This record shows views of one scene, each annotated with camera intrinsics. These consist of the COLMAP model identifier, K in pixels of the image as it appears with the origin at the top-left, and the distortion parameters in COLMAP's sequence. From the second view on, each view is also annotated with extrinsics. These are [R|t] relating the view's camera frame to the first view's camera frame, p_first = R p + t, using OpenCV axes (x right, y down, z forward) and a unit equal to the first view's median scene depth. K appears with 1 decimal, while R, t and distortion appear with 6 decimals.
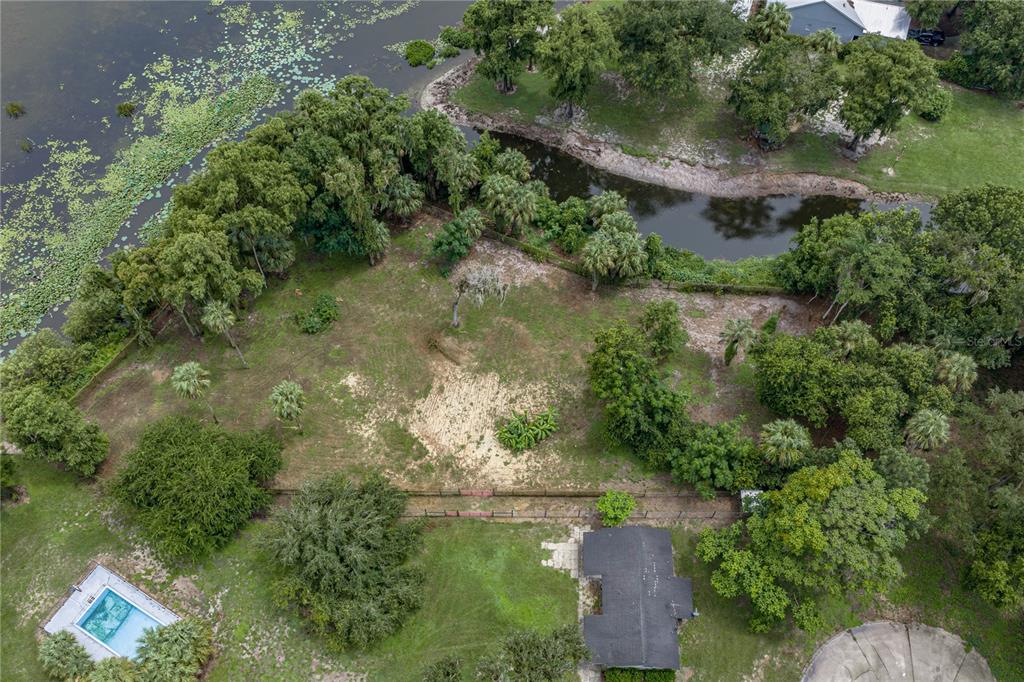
lens RADIAL K [[847.3, 0, 490.8], [0, 847.3, 336.6], [0, 0, 1]] dist [0.034407, -0.015561]
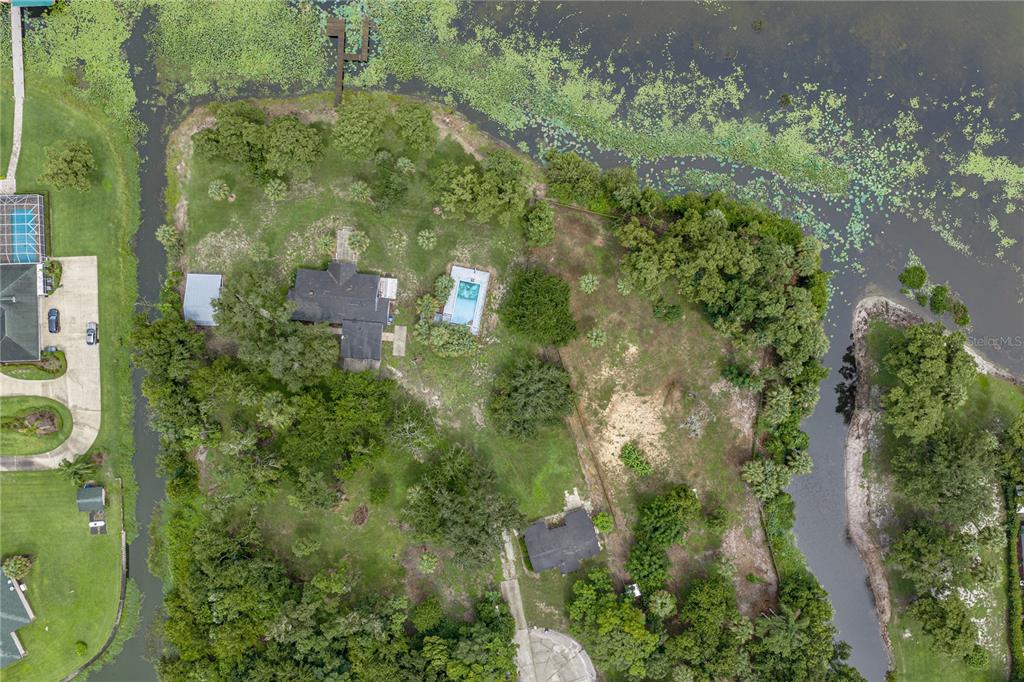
lens RADIAL K [[847.3, 0, 511.0], [0, 847.3, 341.3], [0, 0, 1]] dist [0.034407, -0.015561]
pose [[0.328771, 0.944237, -0.018040, -0.210819], [-0.829084, 0.297718, 0.473269, -0.507501], [0.452249, -0.140640, 0.880733, -0.548851]]
